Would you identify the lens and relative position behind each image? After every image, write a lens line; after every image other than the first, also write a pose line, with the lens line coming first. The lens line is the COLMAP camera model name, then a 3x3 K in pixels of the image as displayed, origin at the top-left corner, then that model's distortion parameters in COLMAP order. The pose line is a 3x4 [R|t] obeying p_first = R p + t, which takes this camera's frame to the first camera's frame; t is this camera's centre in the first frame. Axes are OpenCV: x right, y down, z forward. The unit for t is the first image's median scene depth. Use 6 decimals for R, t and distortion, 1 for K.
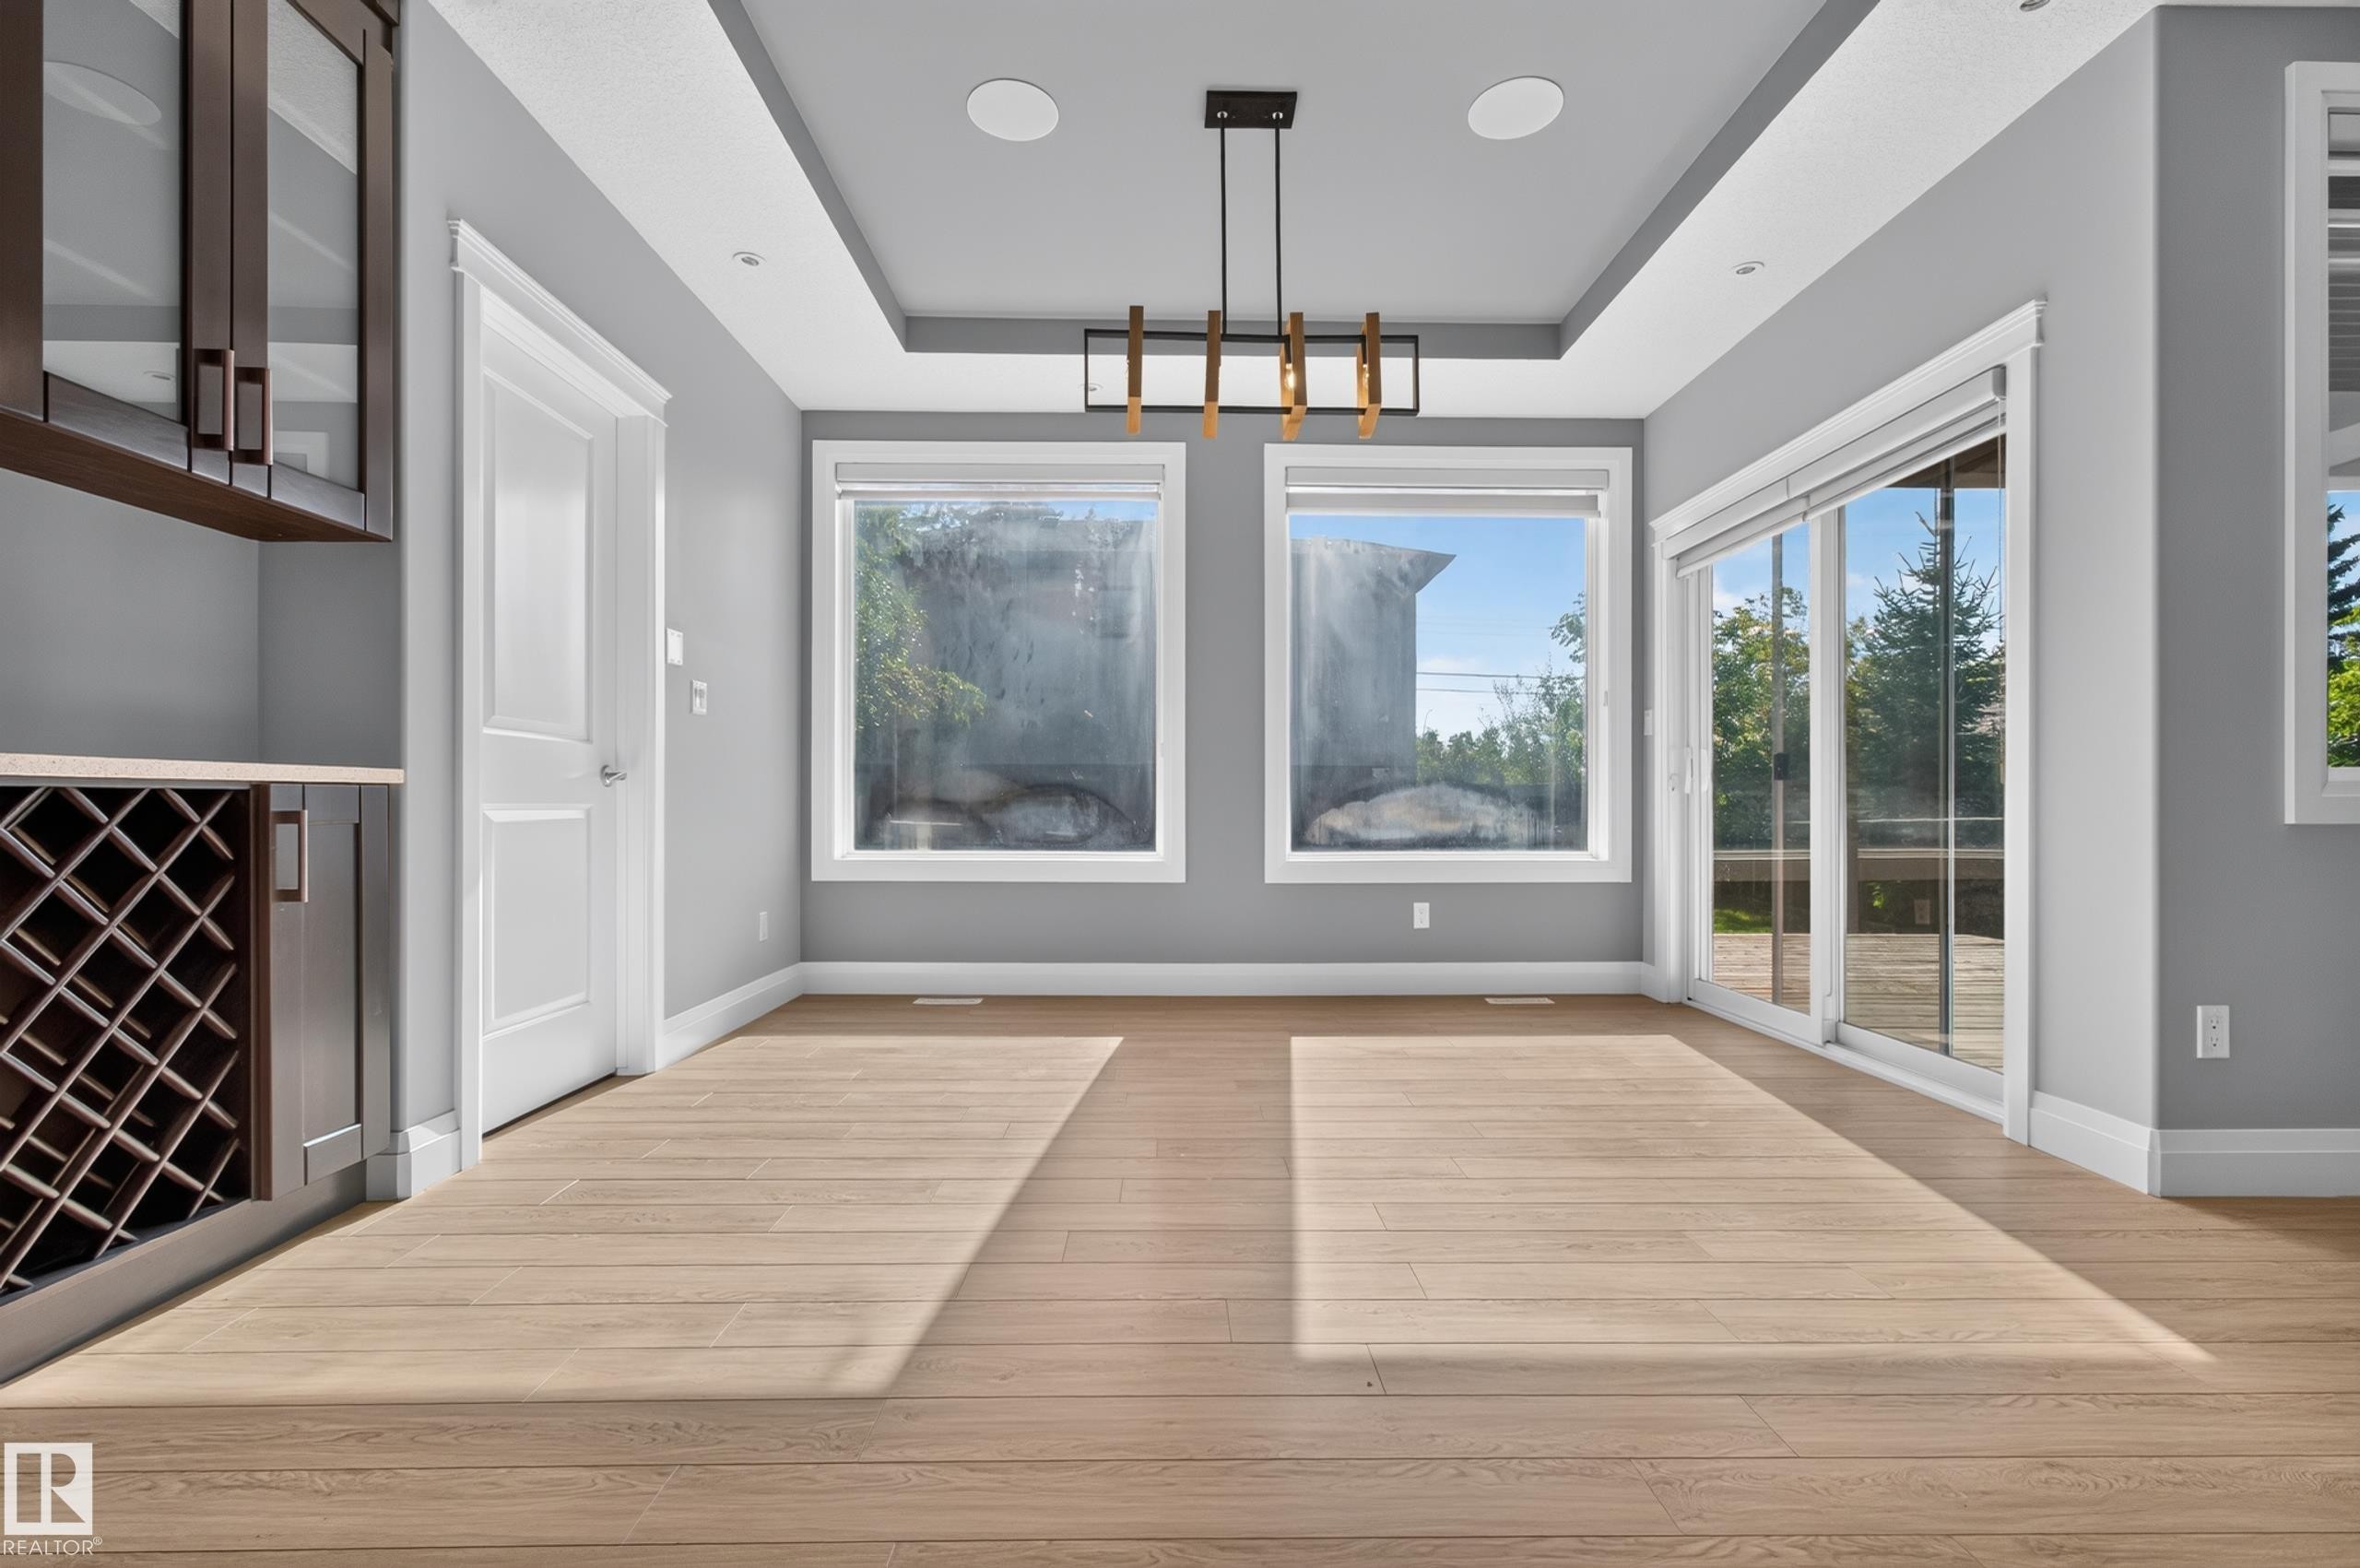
lens RADIAL K [[1050.3, 0, 1179.8], [0, 1050.3, 807.4], [0, 0, 1]] dist [-0.001636, 0.000641]
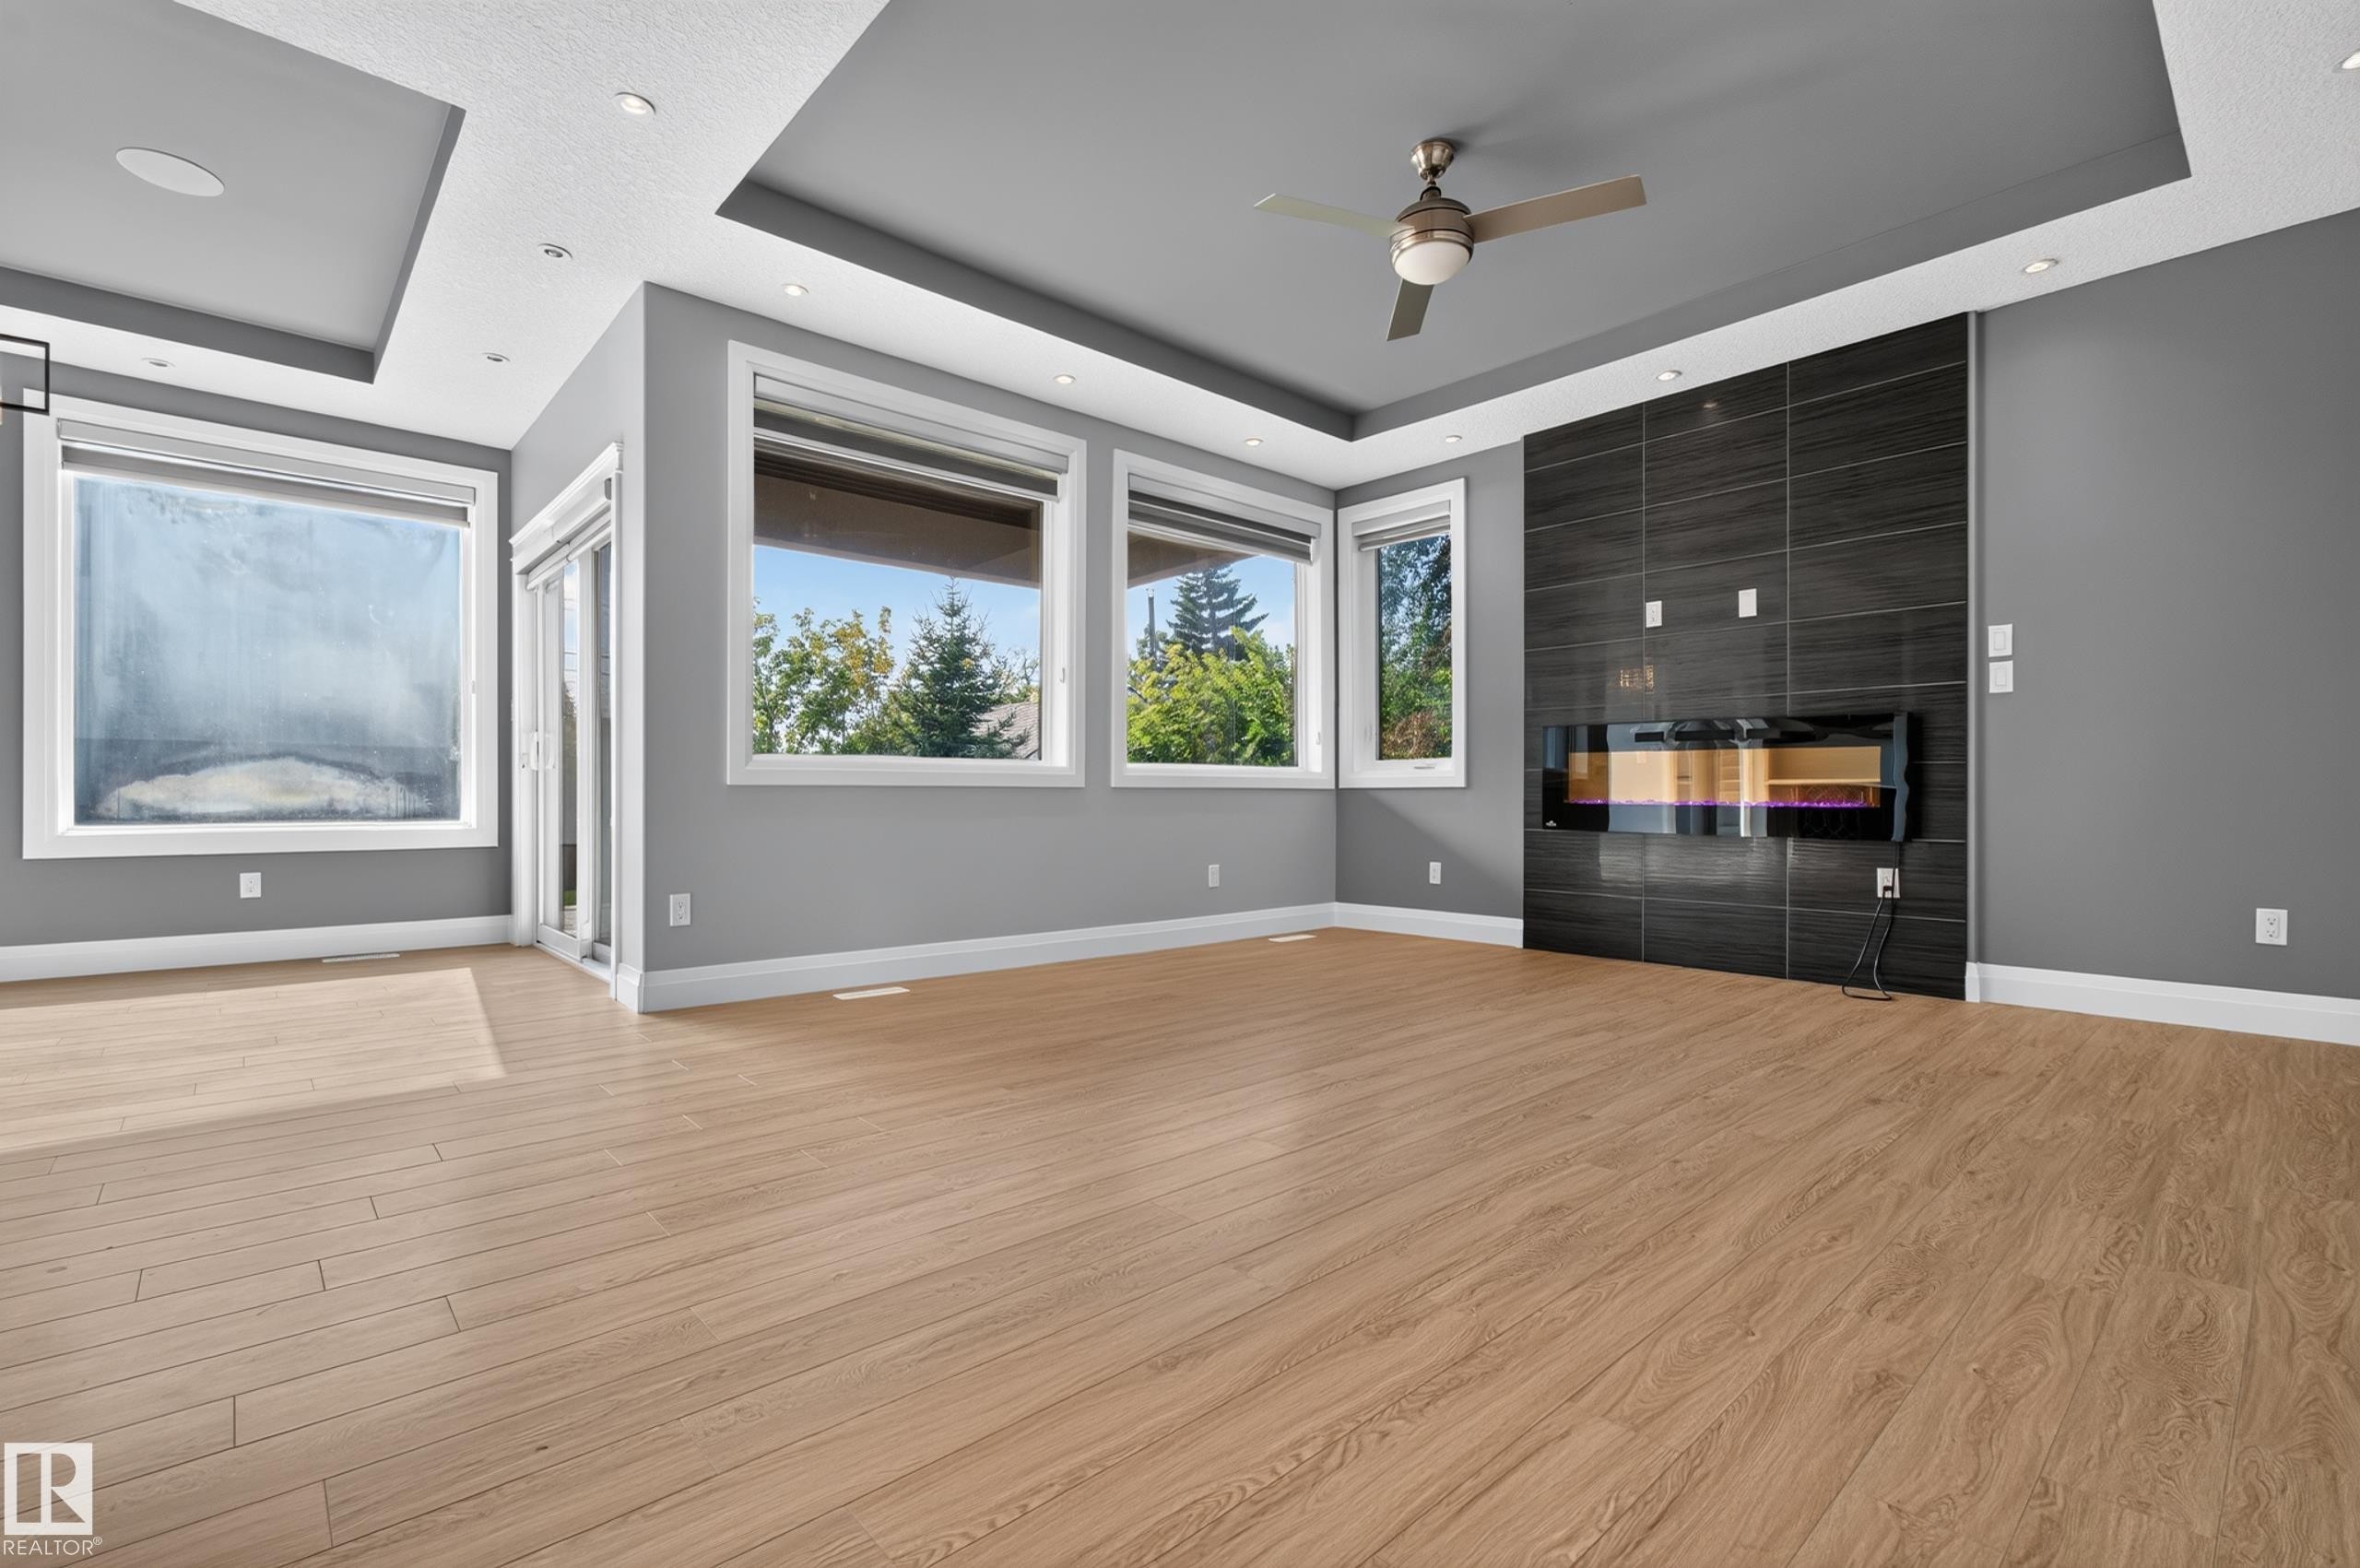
lens RADIAL K [[1050.3, 0, 1179.8], [0, 1050.3, 807.4], [0, 0, 1]] dist [-0.001636, 0.000641]
pose [[0.752774, -0.006887, 0.658243, 0.231701], [0.000908, 0.999955, 0.009423, 0.017047], [-0.658278, -0.006496, 0.752747, -0.373235]]
